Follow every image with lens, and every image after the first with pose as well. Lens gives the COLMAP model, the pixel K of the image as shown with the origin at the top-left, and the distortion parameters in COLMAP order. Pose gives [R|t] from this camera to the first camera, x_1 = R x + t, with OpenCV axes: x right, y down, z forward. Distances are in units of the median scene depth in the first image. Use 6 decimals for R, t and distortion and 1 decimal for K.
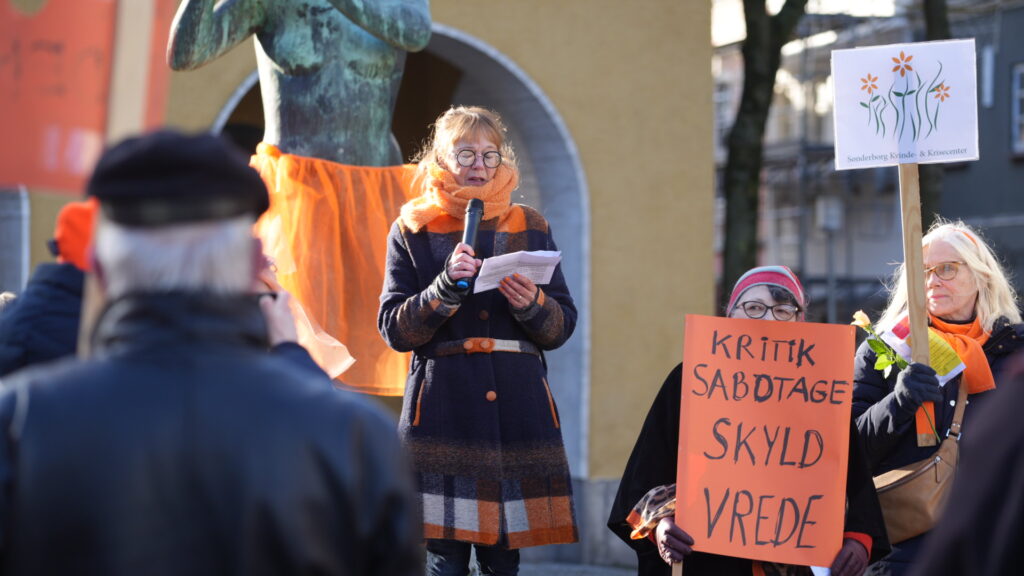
lens RADIAL K [[4253.2, 0, 513.3], [0, 4253.2, 289.3], [0, 0, 1]] dist [0.816083, 0.000000]
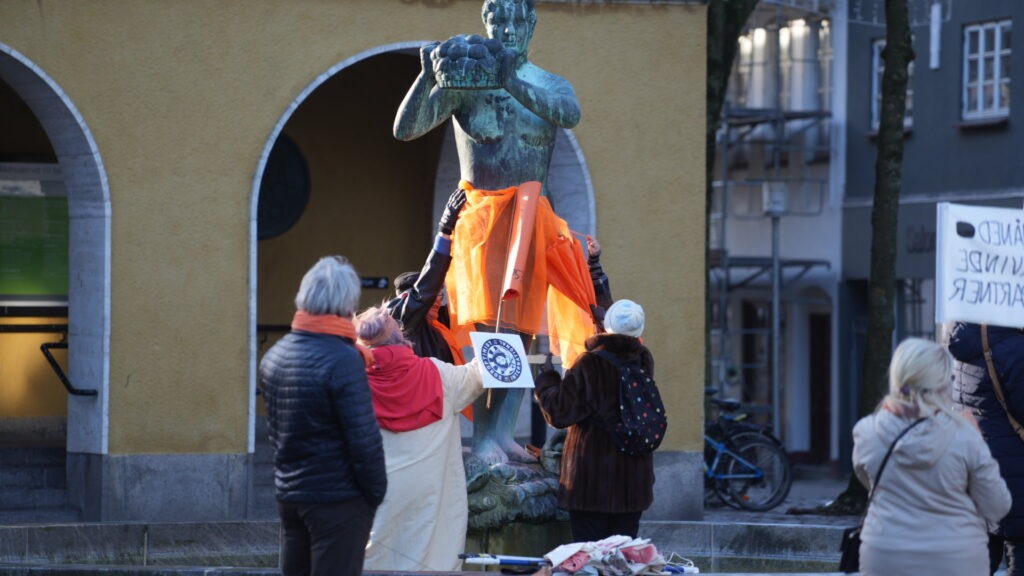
lens RADIAL K [[6056.0, 0, 510.0], [0, 6056.0, 285.6], [0, 0, 1]] dist [3.723511, 0.000000]
pose [[0.998940, 0.006500, 0.045577, -0.135569], [-0.006747, 0.999963, 0.005271, -0.013093], [-0.045542, -0.005573, 0.998947, -1.051214]]
